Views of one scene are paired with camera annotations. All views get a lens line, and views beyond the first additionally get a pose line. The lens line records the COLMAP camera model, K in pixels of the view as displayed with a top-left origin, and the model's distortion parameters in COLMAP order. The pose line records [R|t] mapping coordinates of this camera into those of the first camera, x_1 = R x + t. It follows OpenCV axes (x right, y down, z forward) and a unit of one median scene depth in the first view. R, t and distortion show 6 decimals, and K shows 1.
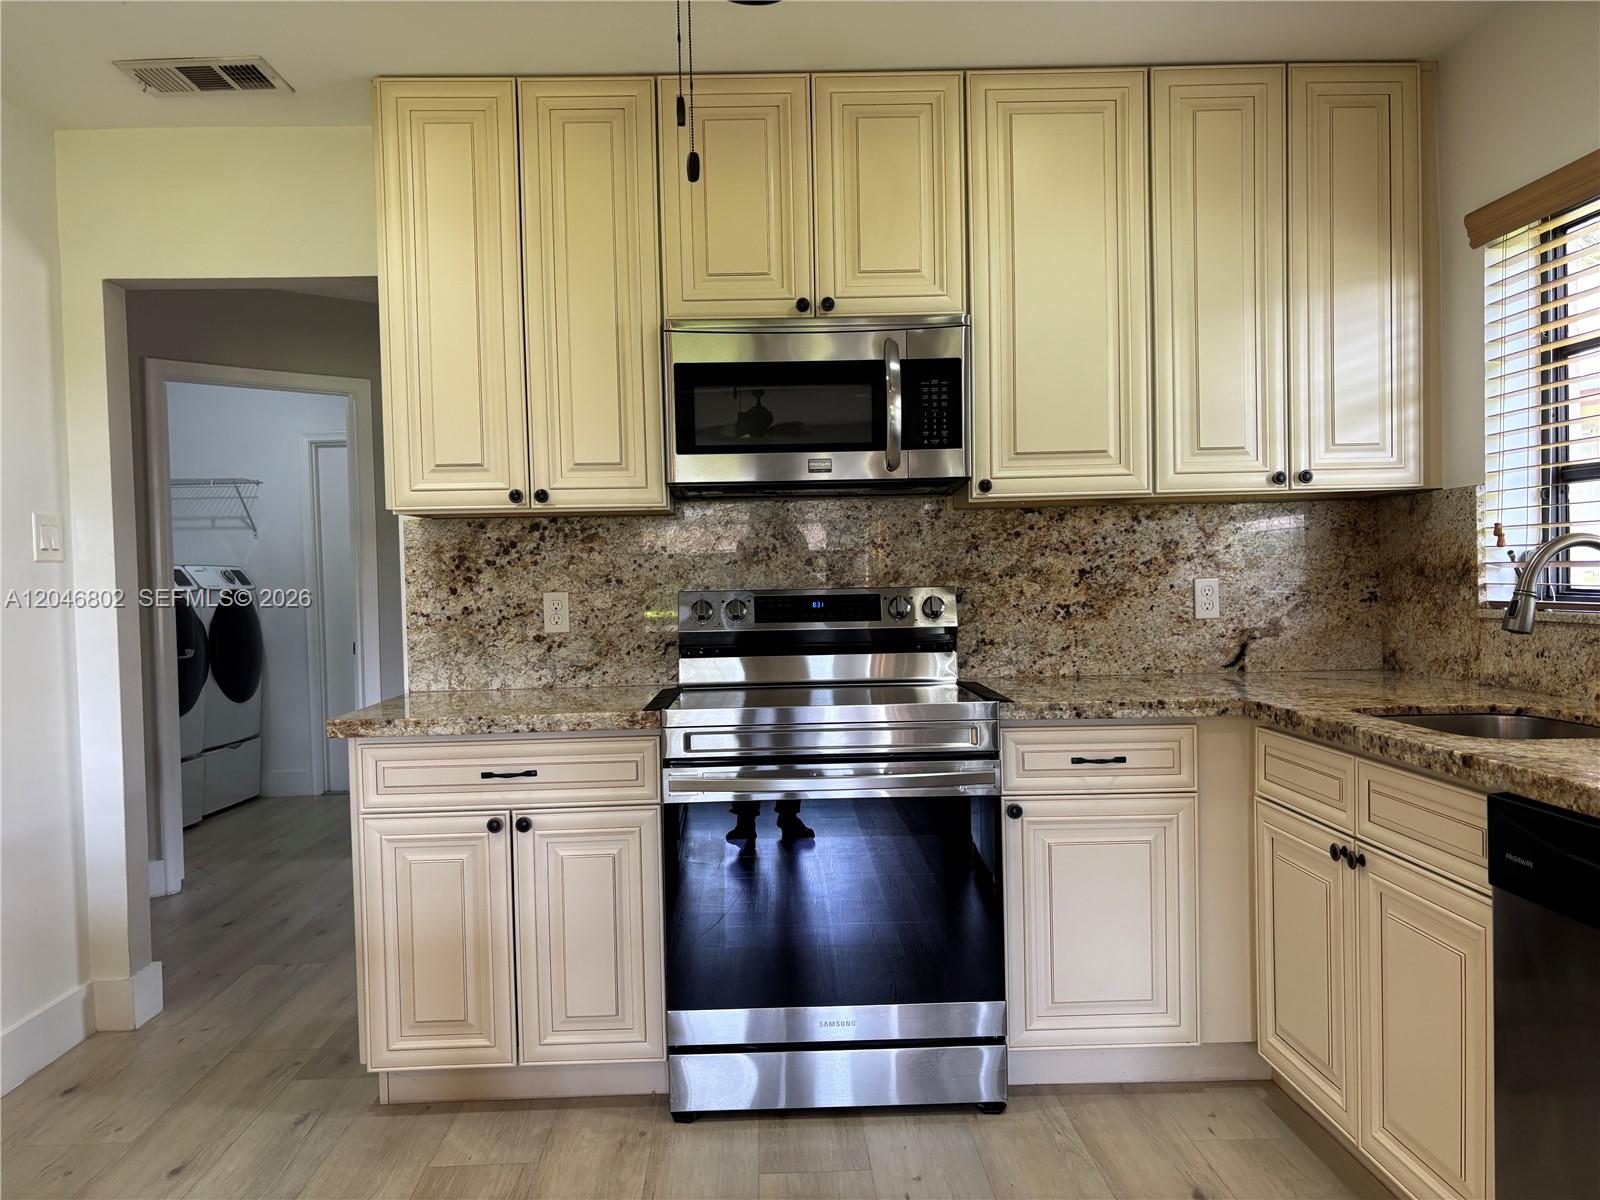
lens RADIAL K [[1212.8, 0, 786.4], [0, 1212.8, 611.9], [0, 0, 1]] dist [0.062886, -0.073712]
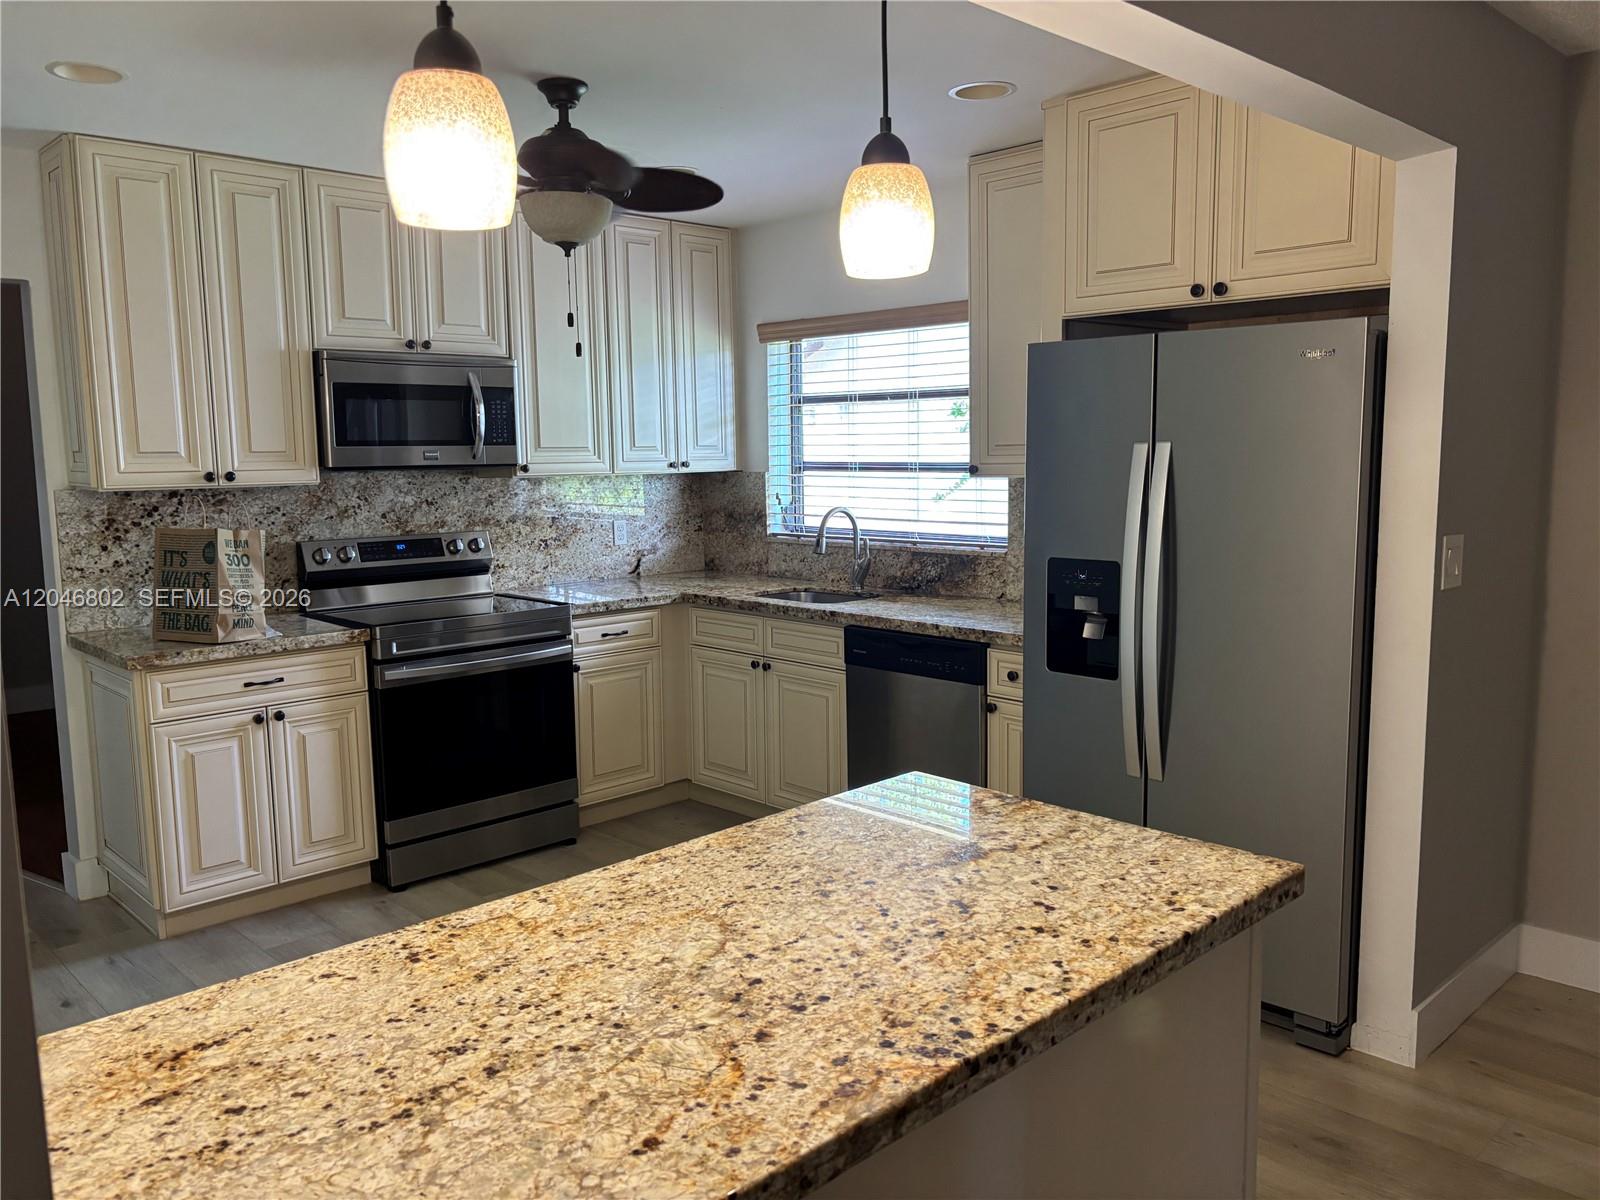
lens RADIAL K [[1212.8, 0, 798.2], [0, 1212.8, 599.4], [0, 0, 1]] dist [0.062886, -0.073712]
pose [[0.736349, -0.072321, 0.672726, -0.649605], [0.016977, 0.995933, 0.088486, -0.068960], [-0.676389, -0.053736, 0.734582, -0.403739]]
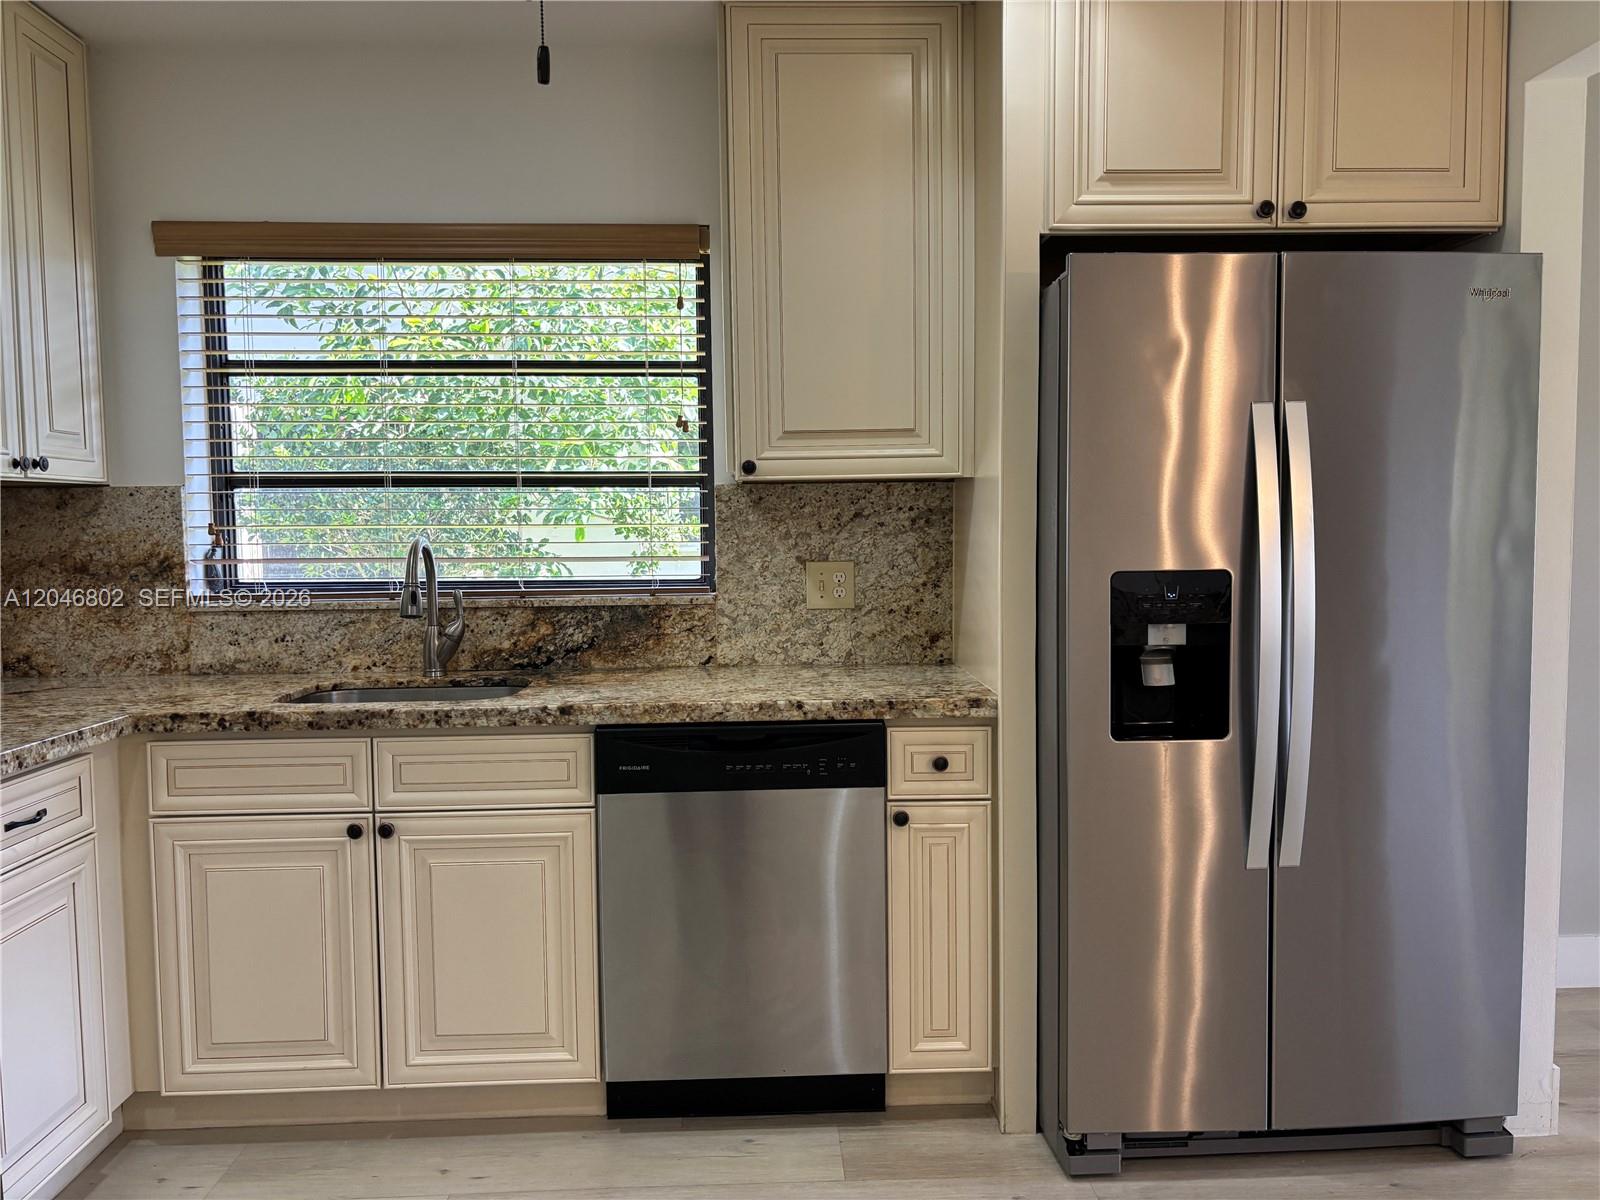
lens RADIAL K [[1212.8, 0, 802.3], [0, 1212.8, 603.7], [0, 0, 1]] dist [0.062886, -0.073712]
pose [[-0.013730, -0.046688, 0.998815, -0.477499], [0.042236, 0.997991, 0.047230, -0.028869], [-0.999013, 0.042835, -0.011731, 0.467749]]
